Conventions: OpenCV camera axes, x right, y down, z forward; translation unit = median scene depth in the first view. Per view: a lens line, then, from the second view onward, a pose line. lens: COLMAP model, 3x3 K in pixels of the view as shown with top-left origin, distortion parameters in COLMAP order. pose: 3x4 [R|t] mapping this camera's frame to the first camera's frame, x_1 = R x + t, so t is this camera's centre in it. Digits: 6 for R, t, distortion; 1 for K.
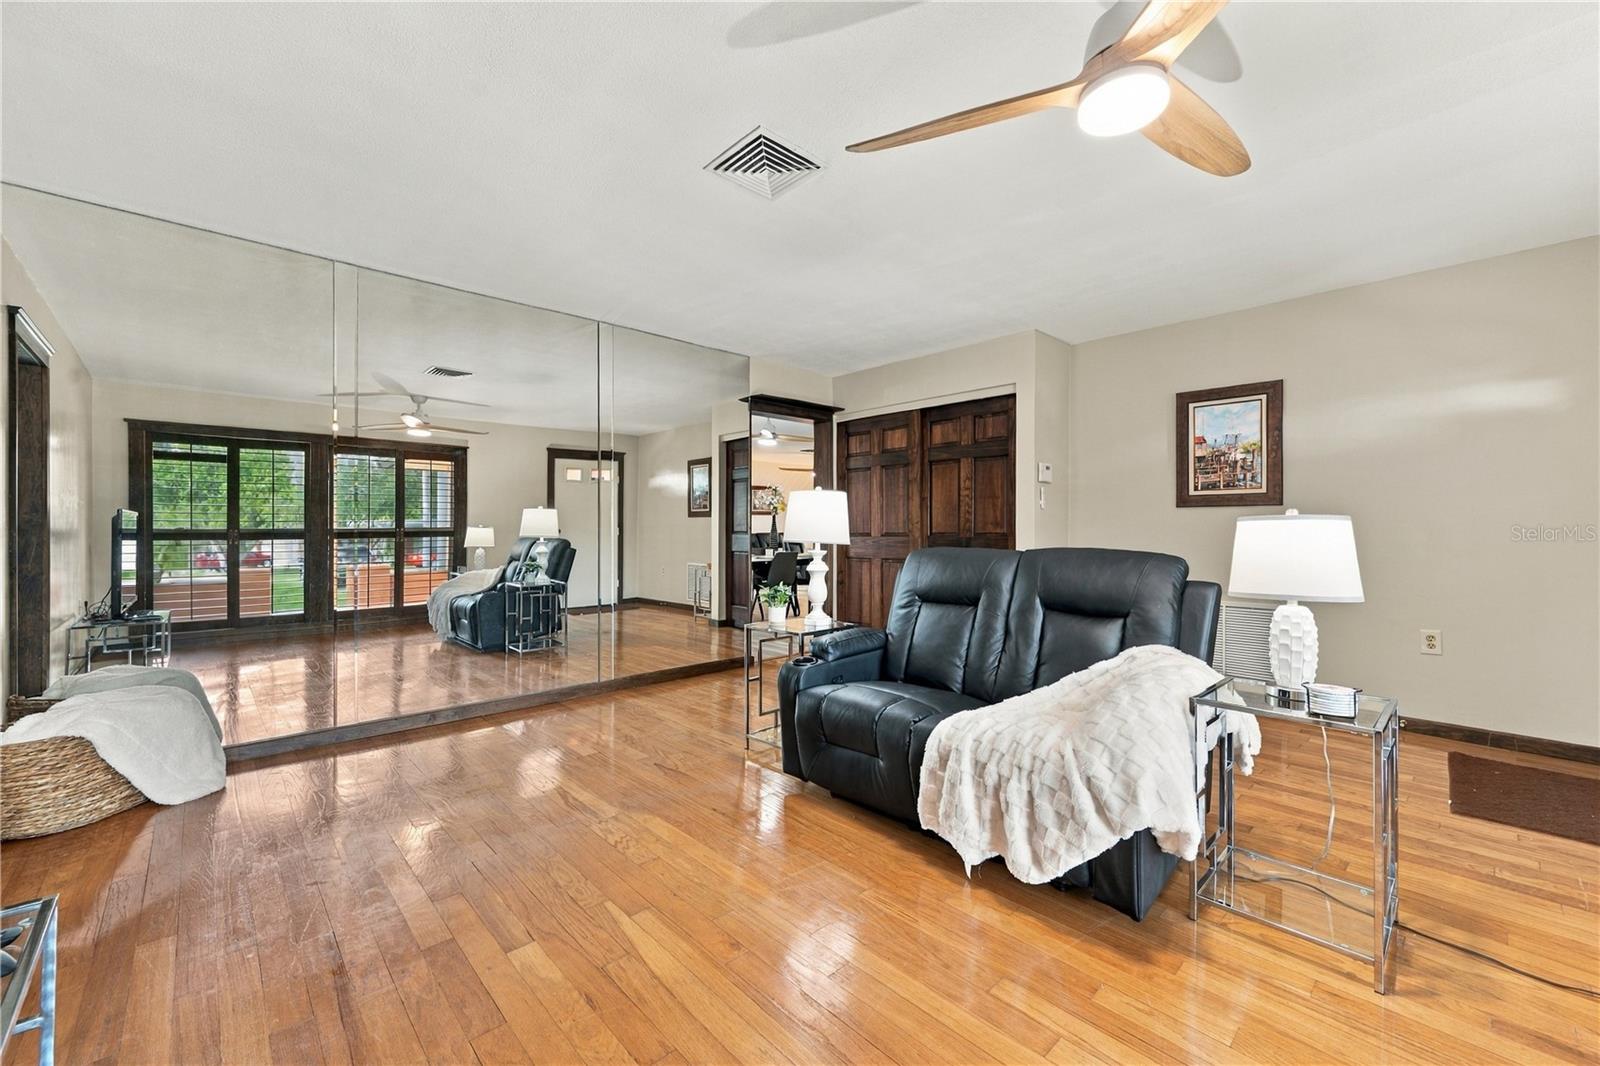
lens RADIAL K [[650.4, 0, 790.4], [0, 650.4, 543.1], [0, 0, 1]] dist [-0.000162, -0.000275]
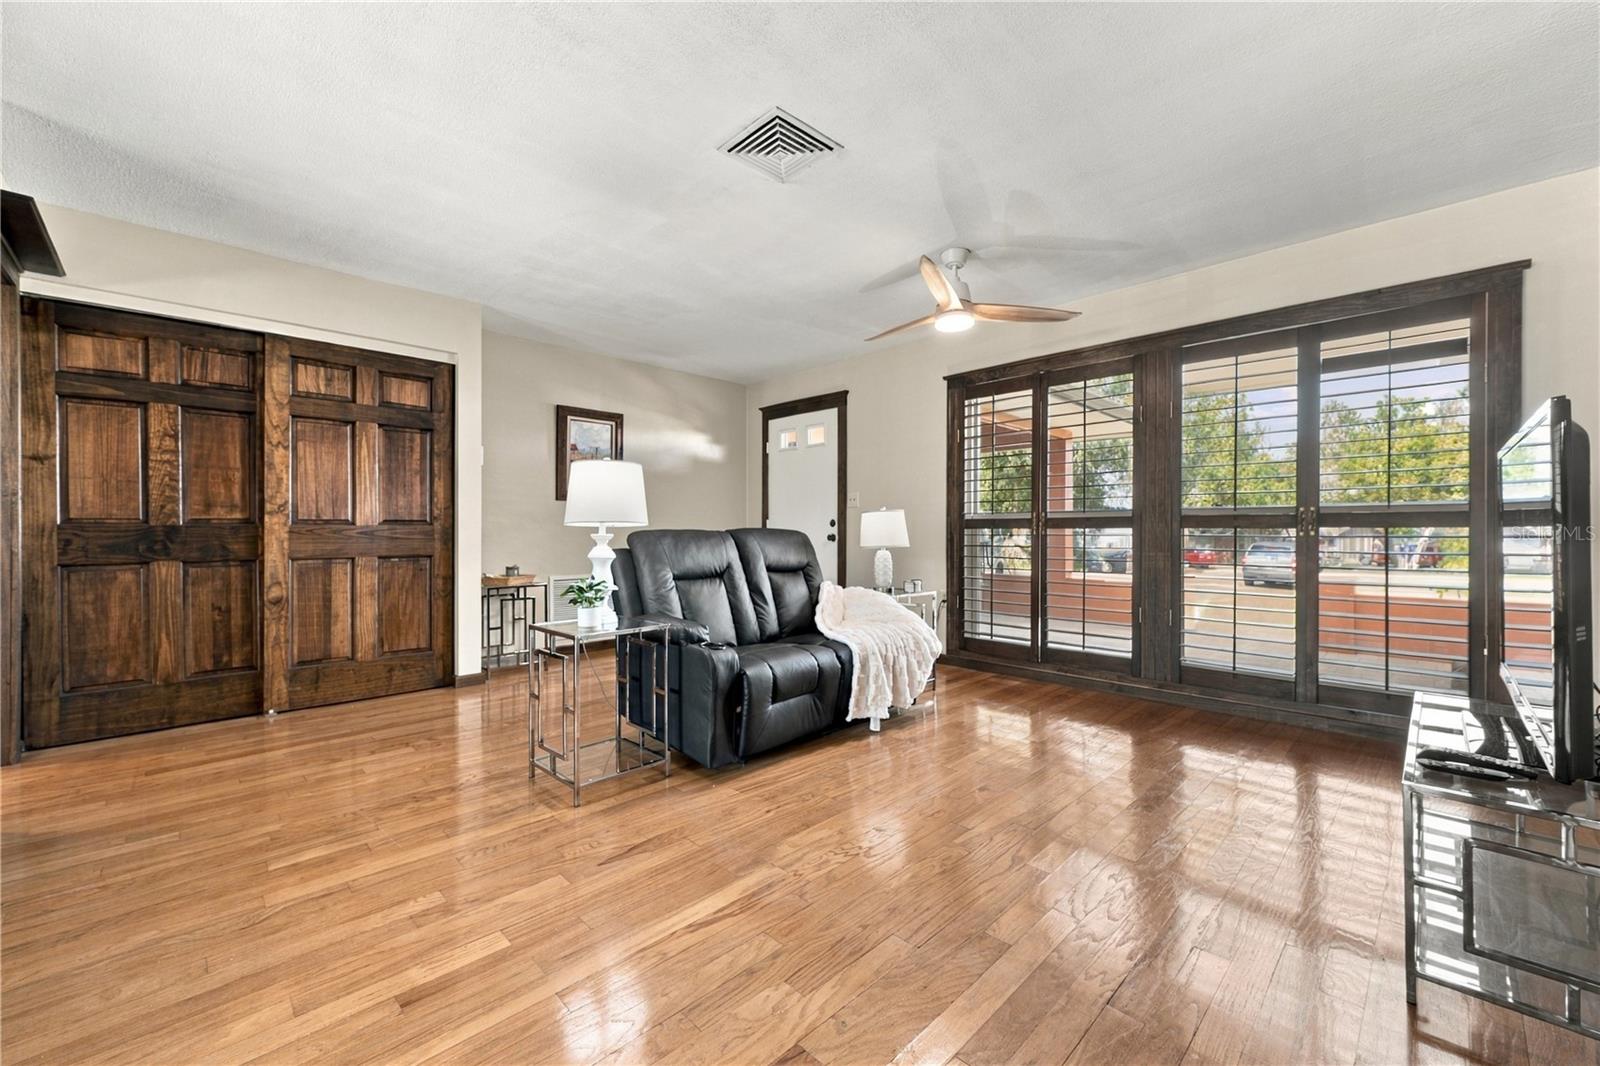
lens RADIAL K [[632.1, 0, 814.3], [0, 632.1, 526.3], [0, 0, 1]] dist [-0.000172, -0.000056]
pose [[-0.040875, -0.002241, 0.999162, -0.971115], [0.013968, 0.999898, 0.002814, 0.001599], [-0.999067, 0.014071, -0.040839, 0.918977]]
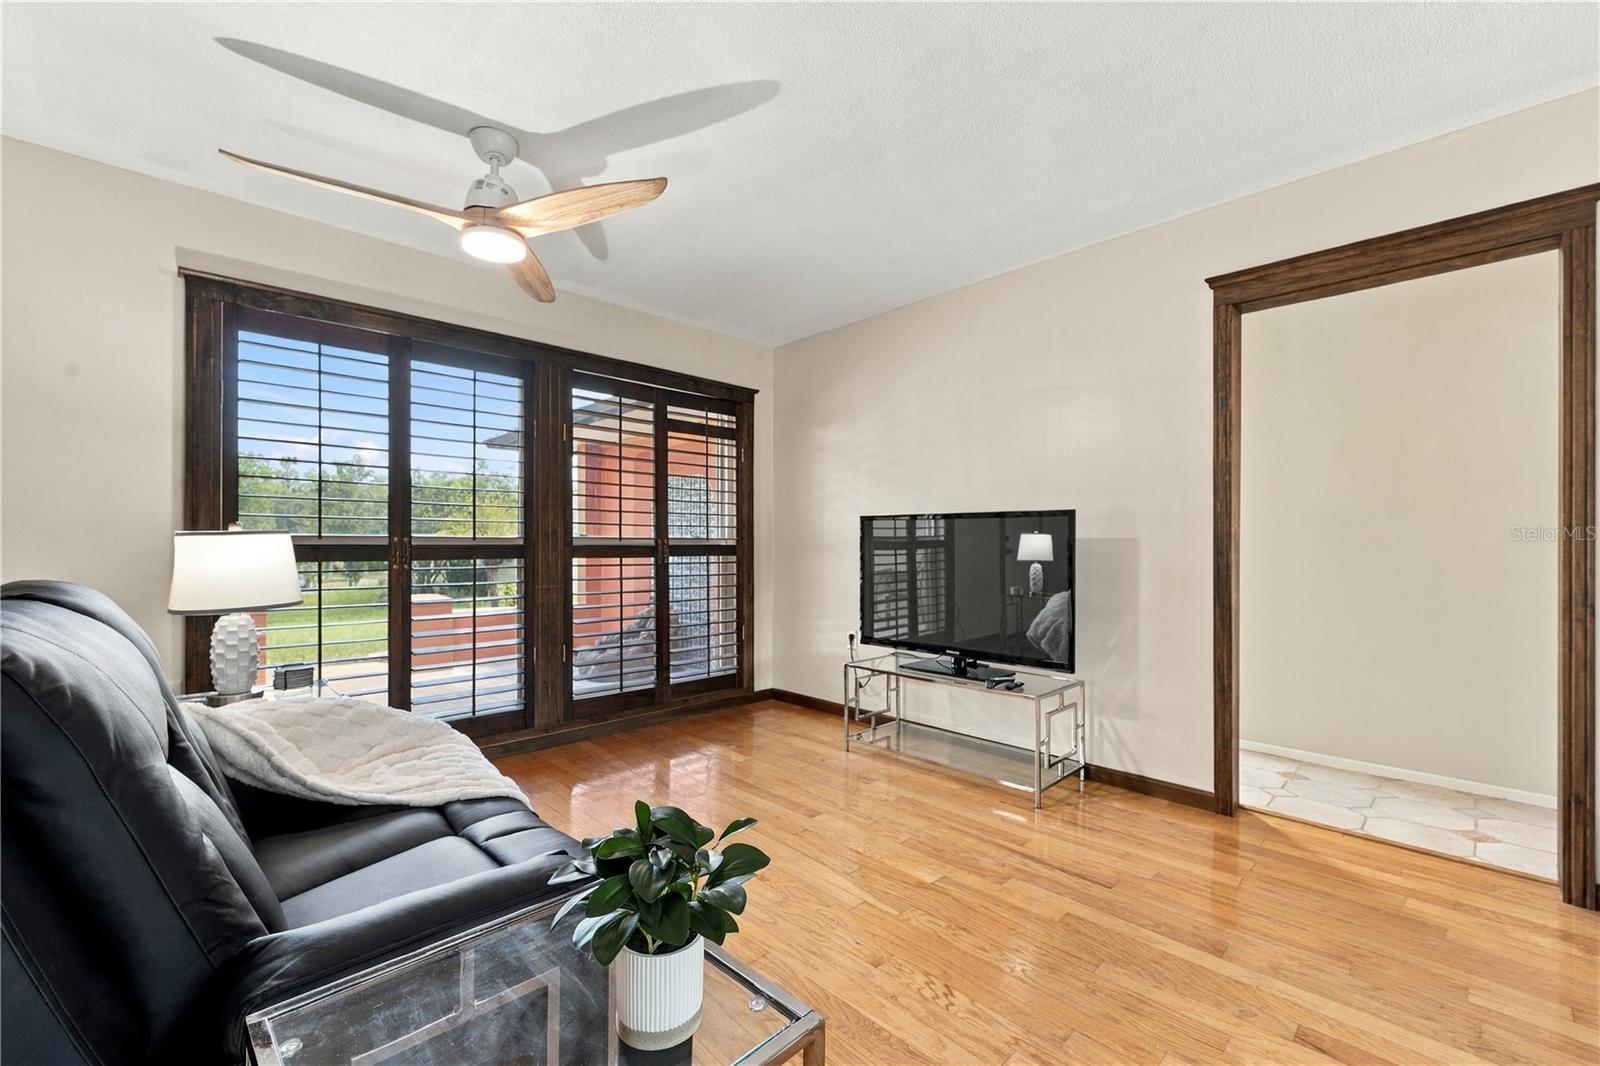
lens RADIAL K [[668.9, 0, 791.4], [0, 668.9, 544.6], [0, 0, 1]] dist [-0.000083, 0.000082]
pose [[-0.999784, -0.007436, -0.019429, -0.053521], [-0.007710, 0.999871, 0.014057, -0.031115], [0.019322, 0.014204, -0.999712, 1.475989]]
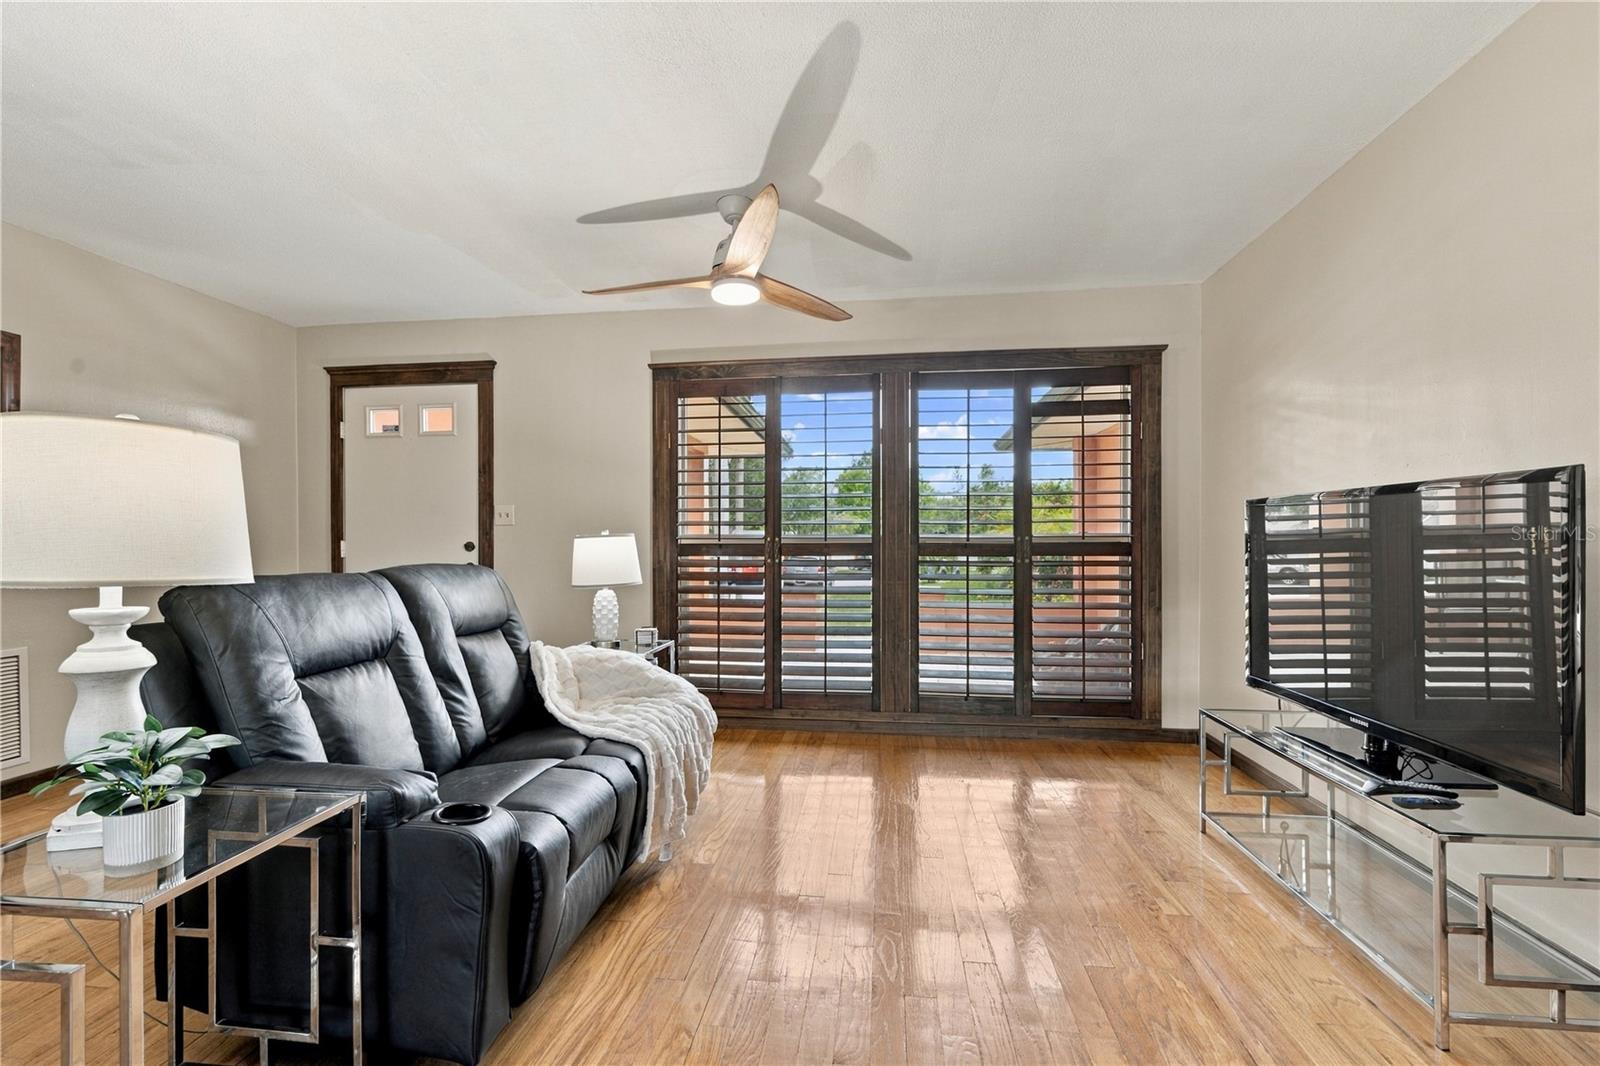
lens RADIAL K [[650.4, 0, 790.4], [0, 650.4, 543.1], [0, 0, 1]] dist [-0.000162, -0.000275]
pose [[-0.642027, -0.009832, 0.766619, -0.534720], [0.006641, 0.999809, 0.018384, -0.033640], [-0.766653, 0.016894, -0.641839, 1.170775]]
